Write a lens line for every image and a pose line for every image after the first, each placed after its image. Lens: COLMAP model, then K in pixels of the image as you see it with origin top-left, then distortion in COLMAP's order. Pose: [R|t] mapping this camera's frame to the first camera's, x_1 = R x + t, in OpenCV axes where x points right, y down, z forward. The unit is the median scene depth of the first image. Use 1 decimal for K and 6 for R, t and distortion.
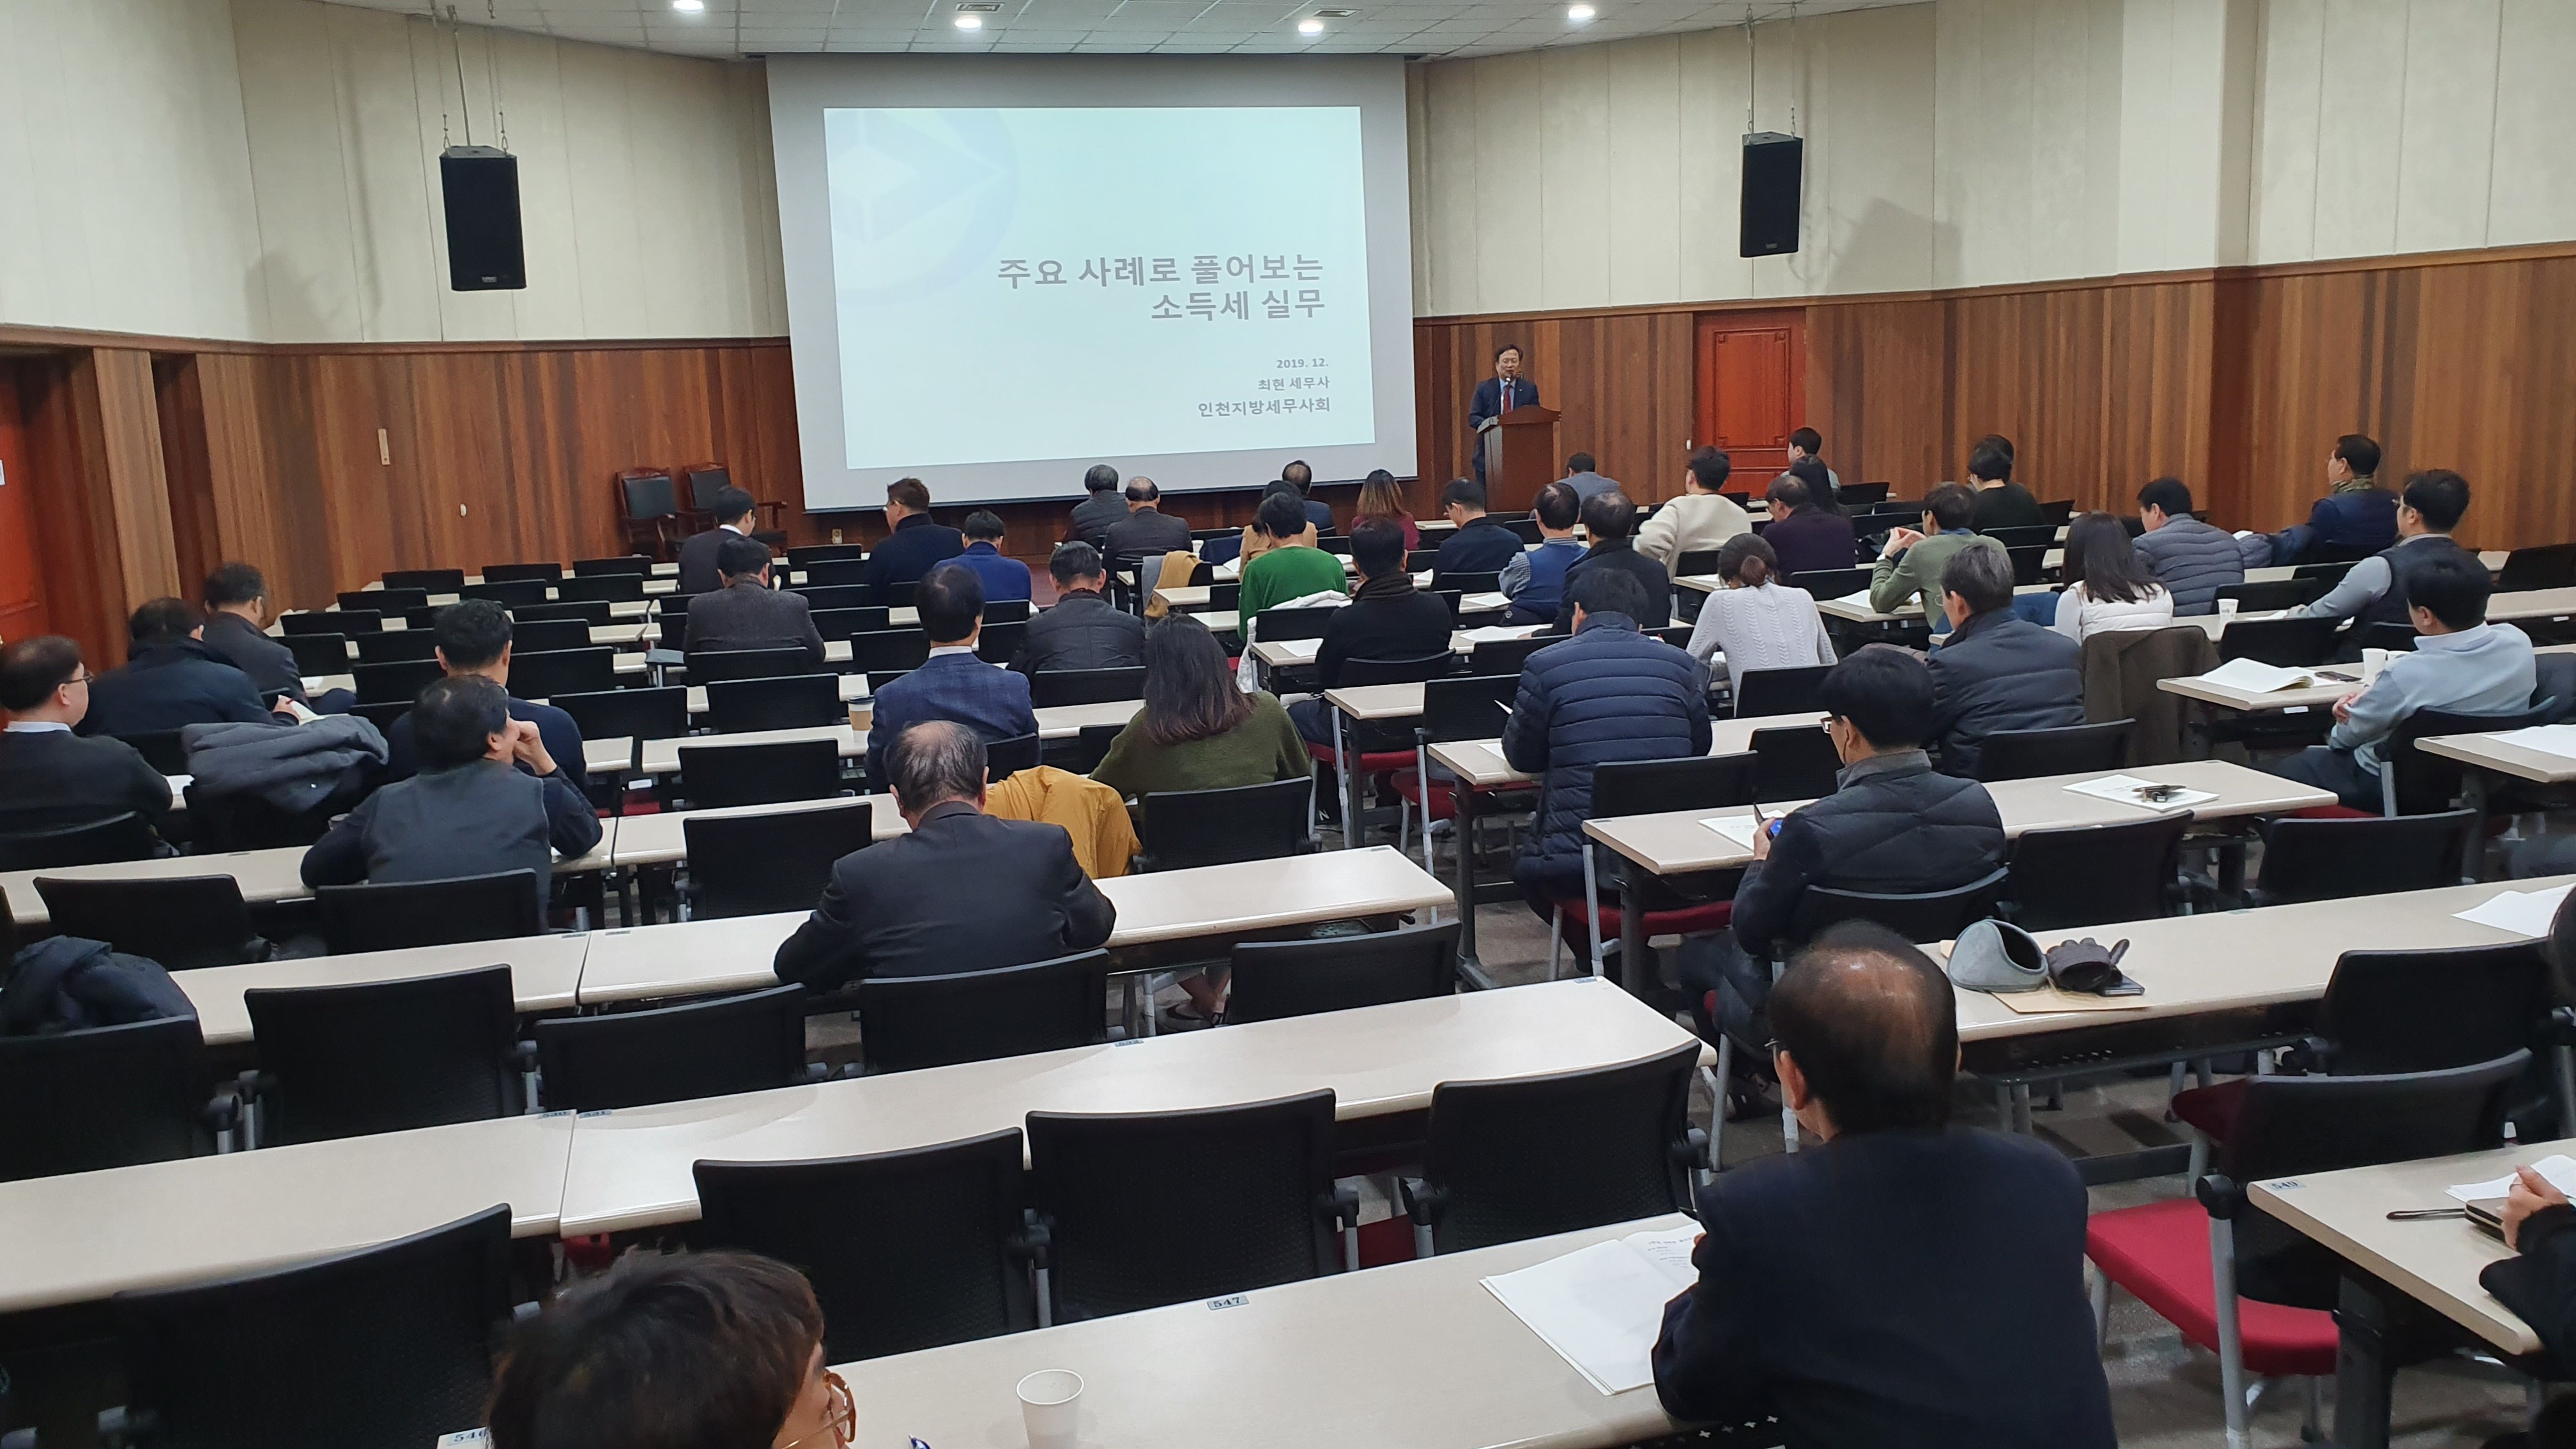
lens RADIAL K [[2015.7, 0, 1288.0], [0, 2015.7, 724.5], [0, 0, 1]] dist [0.070334, -0.126346]
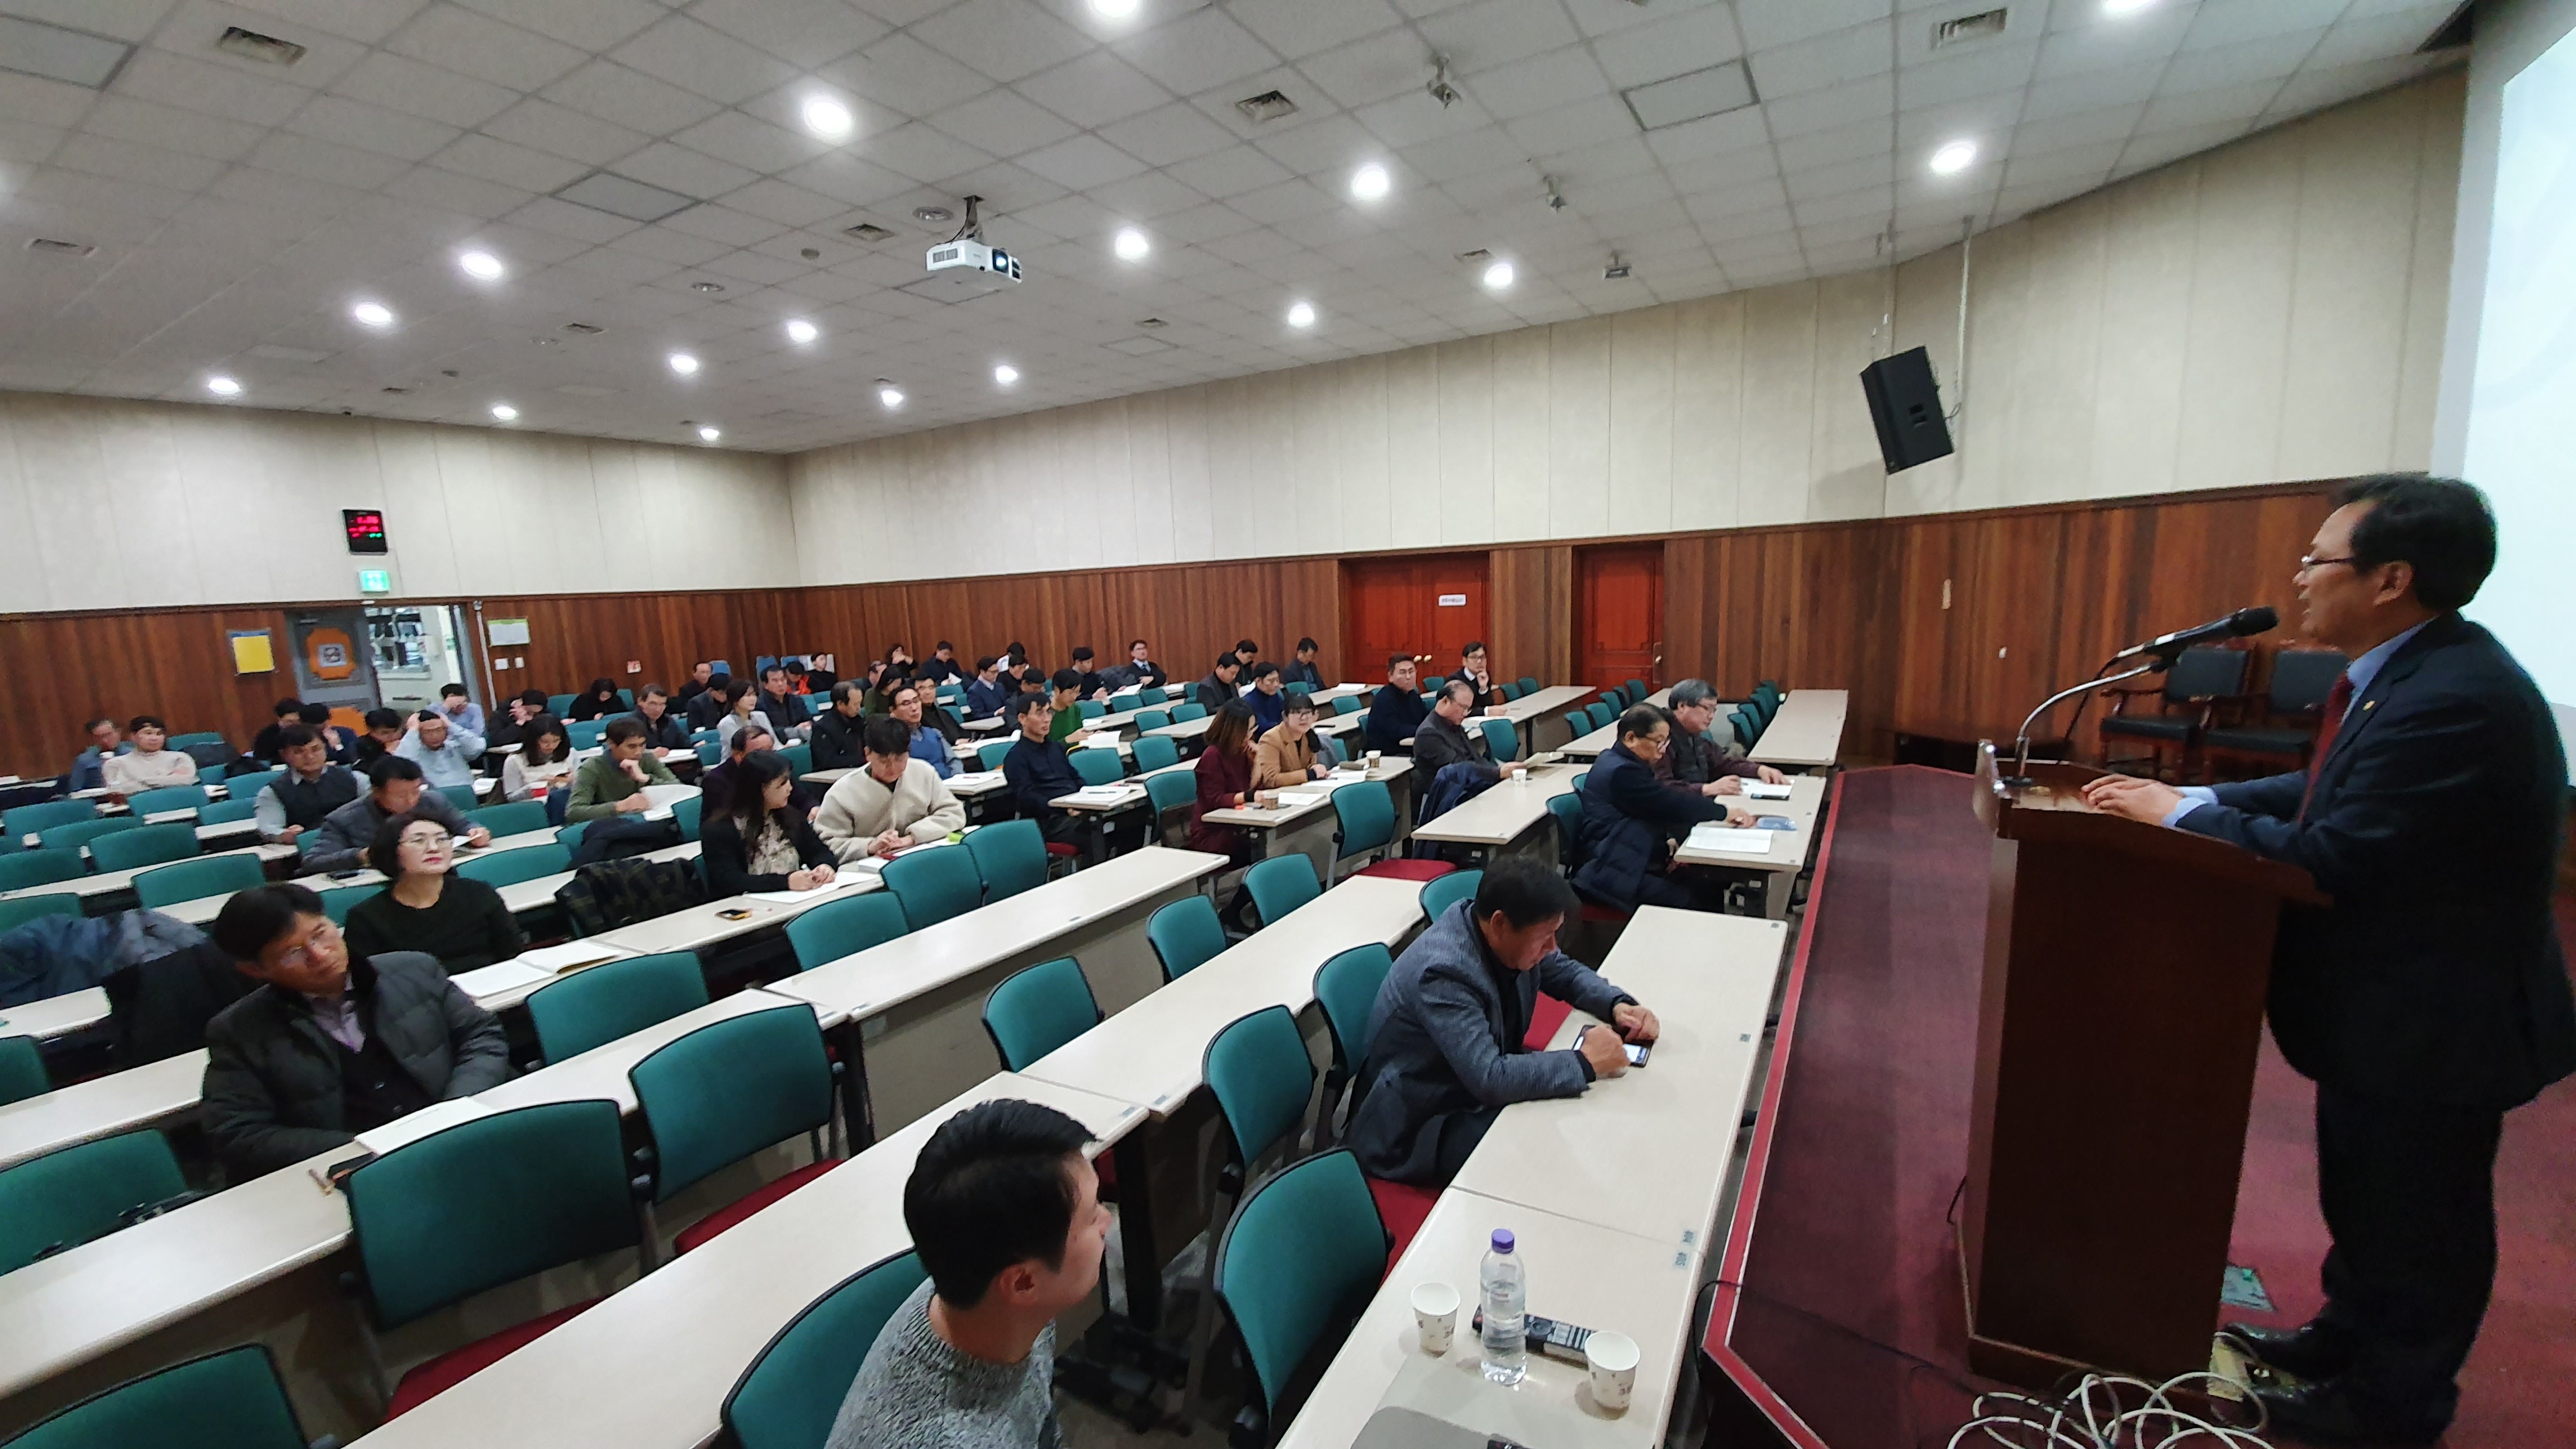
lens RADIAL K [[1025.5, 0, 1281.2], [0, 1025.5, 778.2], [0, 0, 1]] dist [0.001984, -0.011350]
pose [[-0.705756, 0.197544, -0.680357, 0.276104], [-0.053378, 0.942781, 0.329111, -0.193374], [0.706442, 0.268589, -0.654829, 1.030618]]
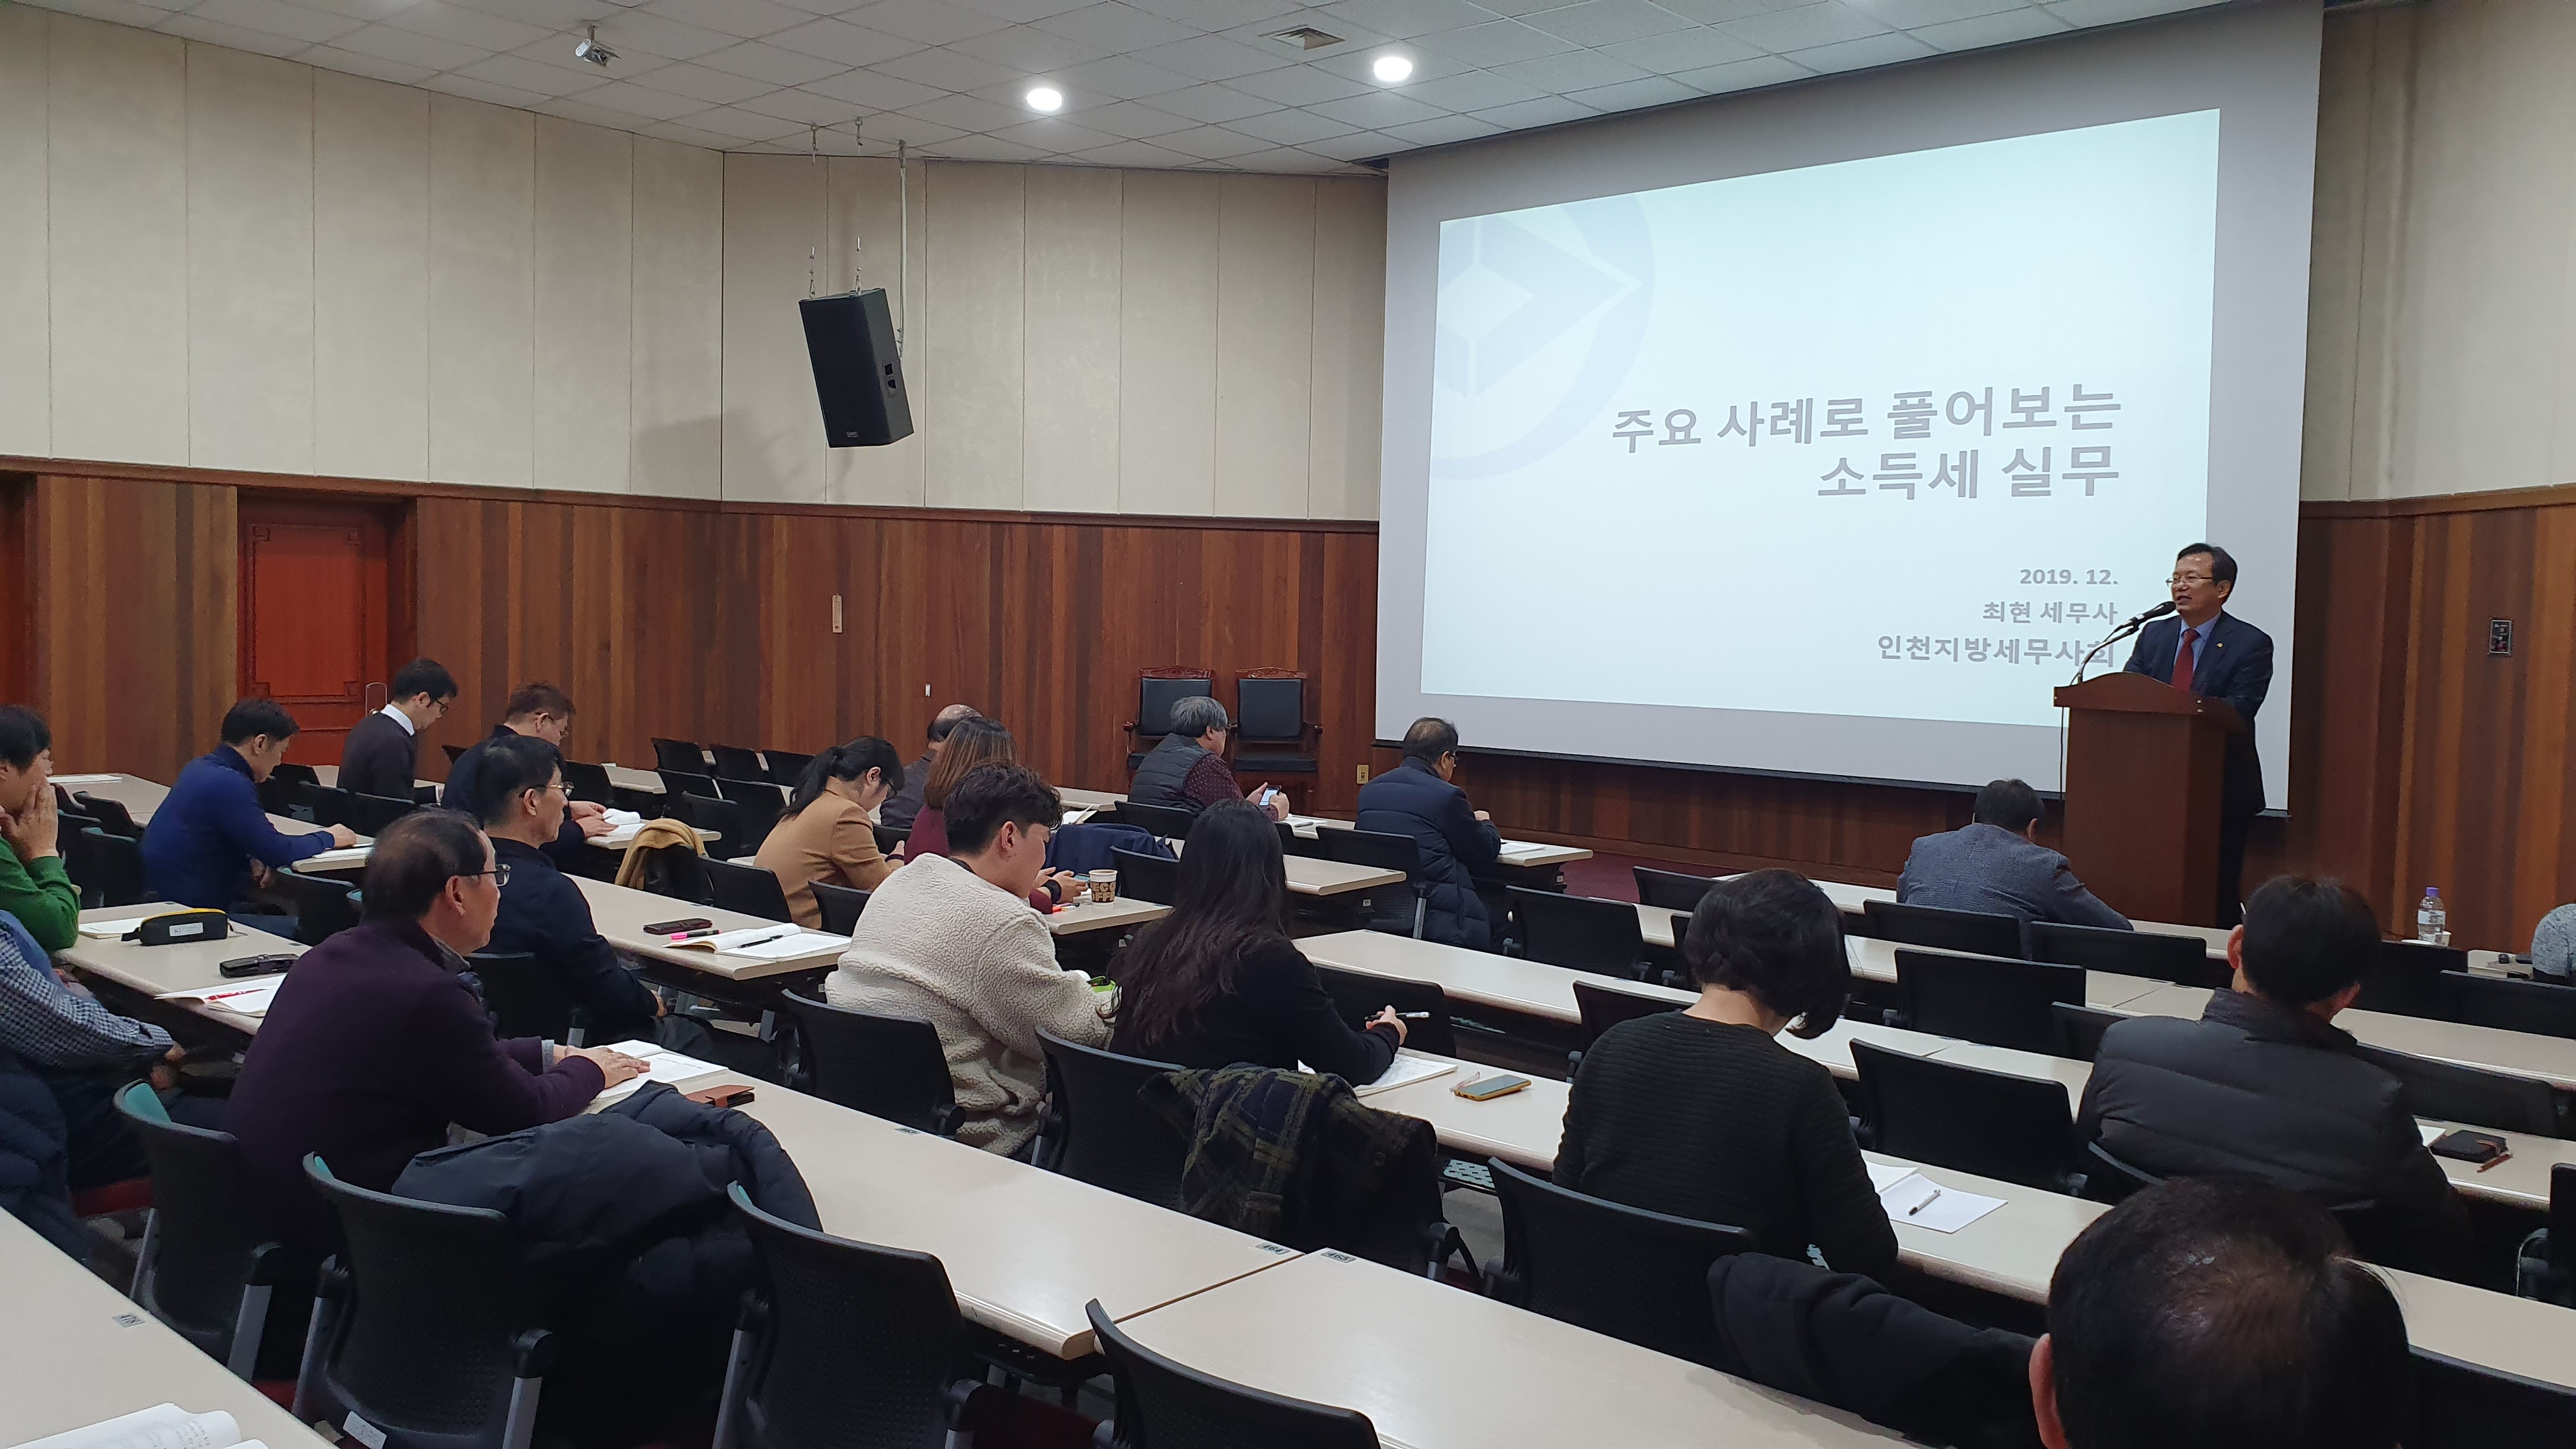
lens RADIAL K [[1965.7, 0, 1301.5], [0, 1965.7, 728.4], [0, 0, 1]] dist [0.054603, -0.104480]
pose [[0.540777, 0.099672, -0.835240, 0.393525], [-0.192199, 0.981329, -0.007334, -0.106339], [0.818914, 0.164498, 0.549837, 0.608054]]
